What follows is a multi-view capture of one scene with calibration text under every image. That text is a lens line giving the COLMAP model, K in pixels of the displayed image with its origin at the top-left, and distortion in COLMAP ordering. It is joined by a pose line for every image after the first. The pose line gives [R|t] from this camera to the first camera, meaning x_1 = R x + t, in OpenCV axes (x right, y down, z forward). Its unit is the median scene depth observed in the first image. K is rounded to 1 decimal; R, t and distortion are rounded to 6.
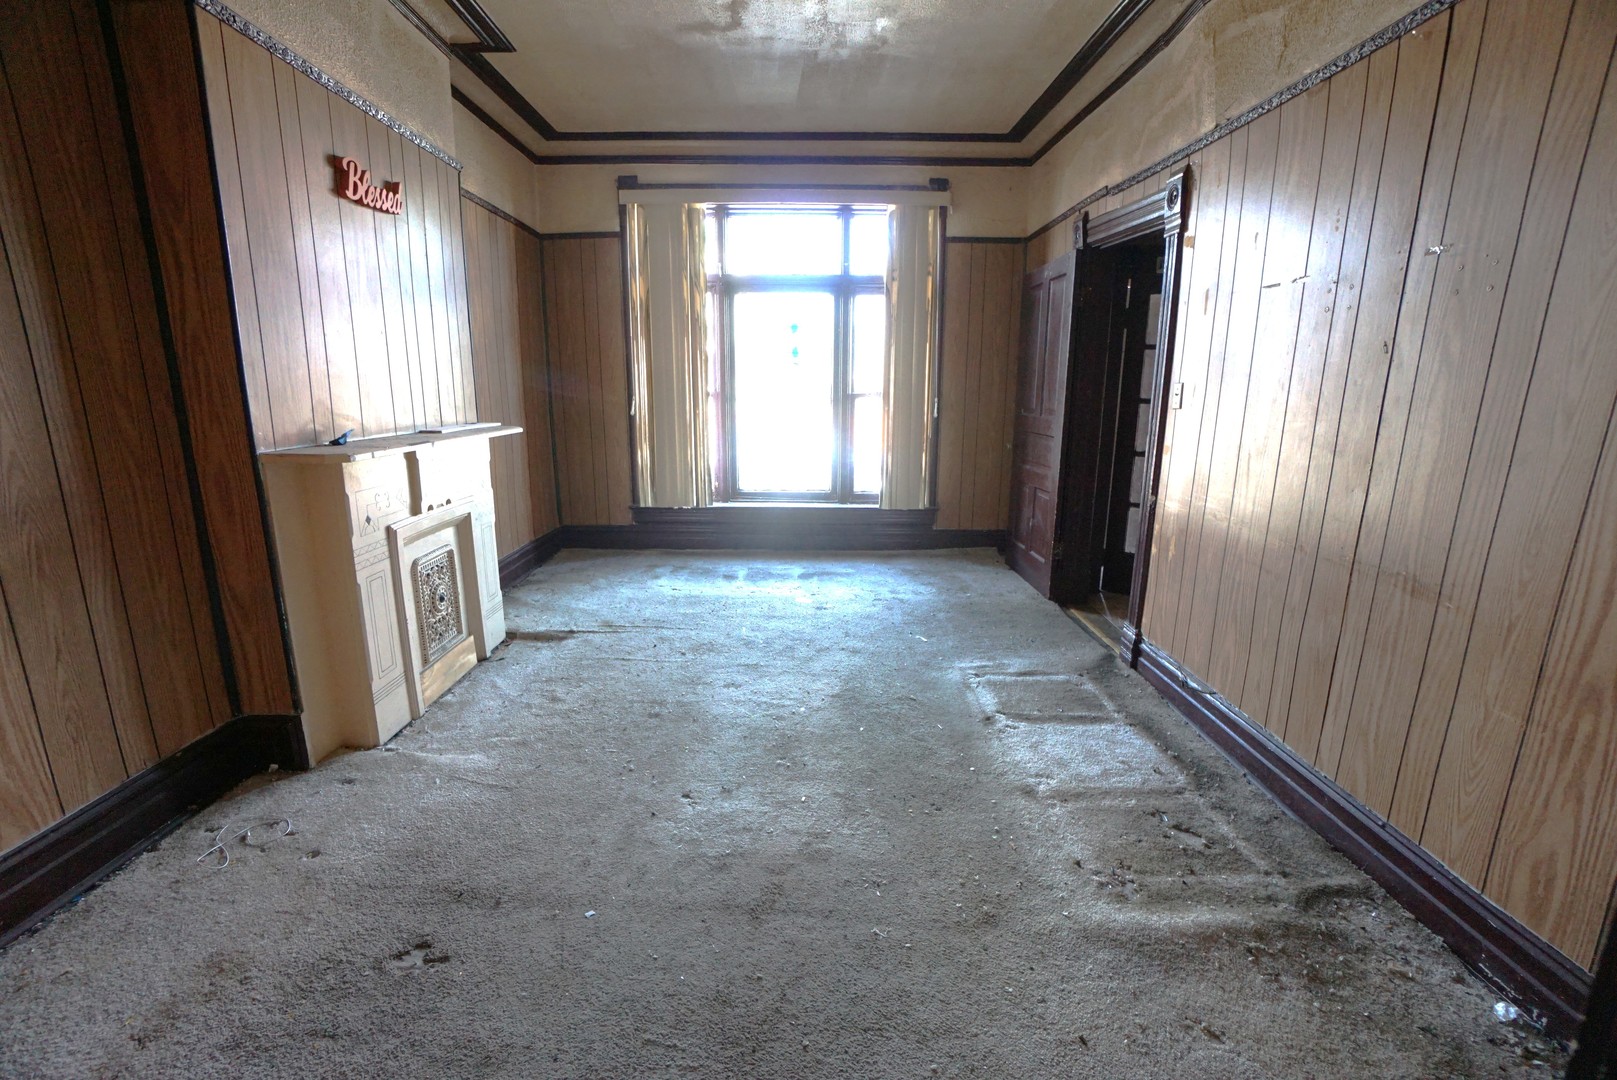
lens RADIAL K [[726.7, 0, 801.0], [0, 726.7, 538.9], [0, 0, 1]] dist [-0.060719, 0.021351]
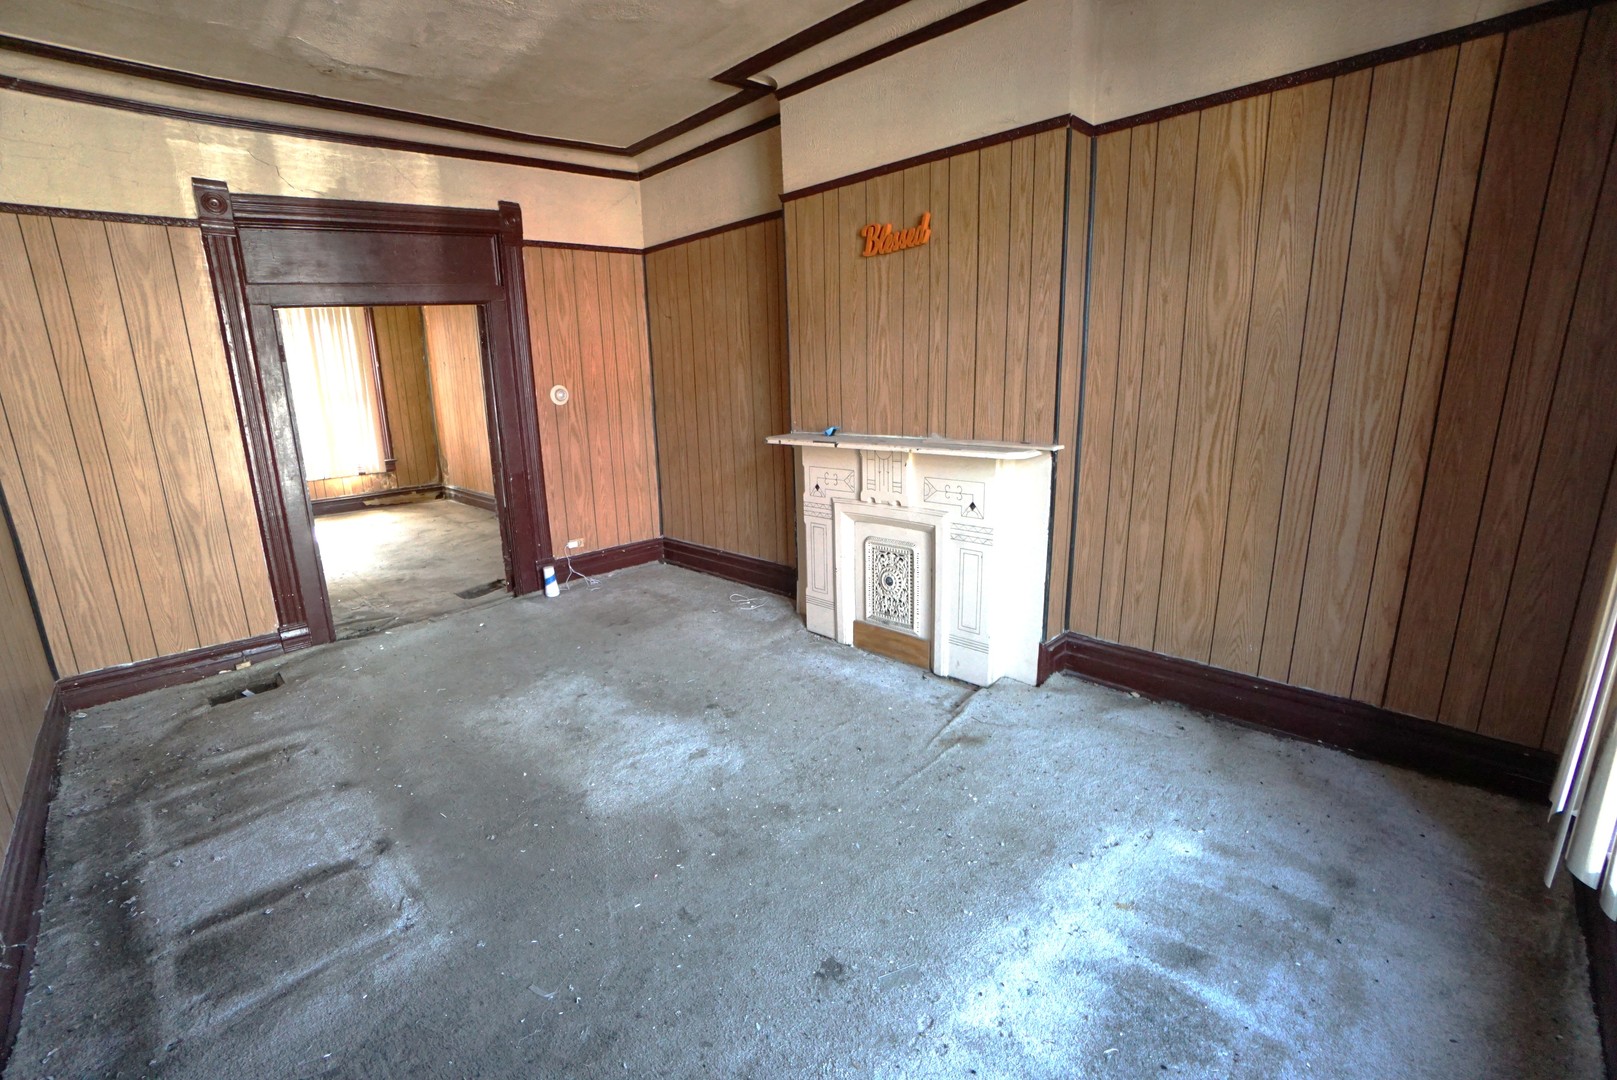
lens RADIAL K [[726.7, 0, 806.7], [0, 726.7, 552.1], [0, 0, 1]] dist [-0.060719, 0.021351]
pose [[-0.721566, 0.172367, -0.670546, 0.388404], [-0.135204, 0.914785, 0.380641, -0.405303], [0.679015, 0.365318, -0.636774, 1.689108]]
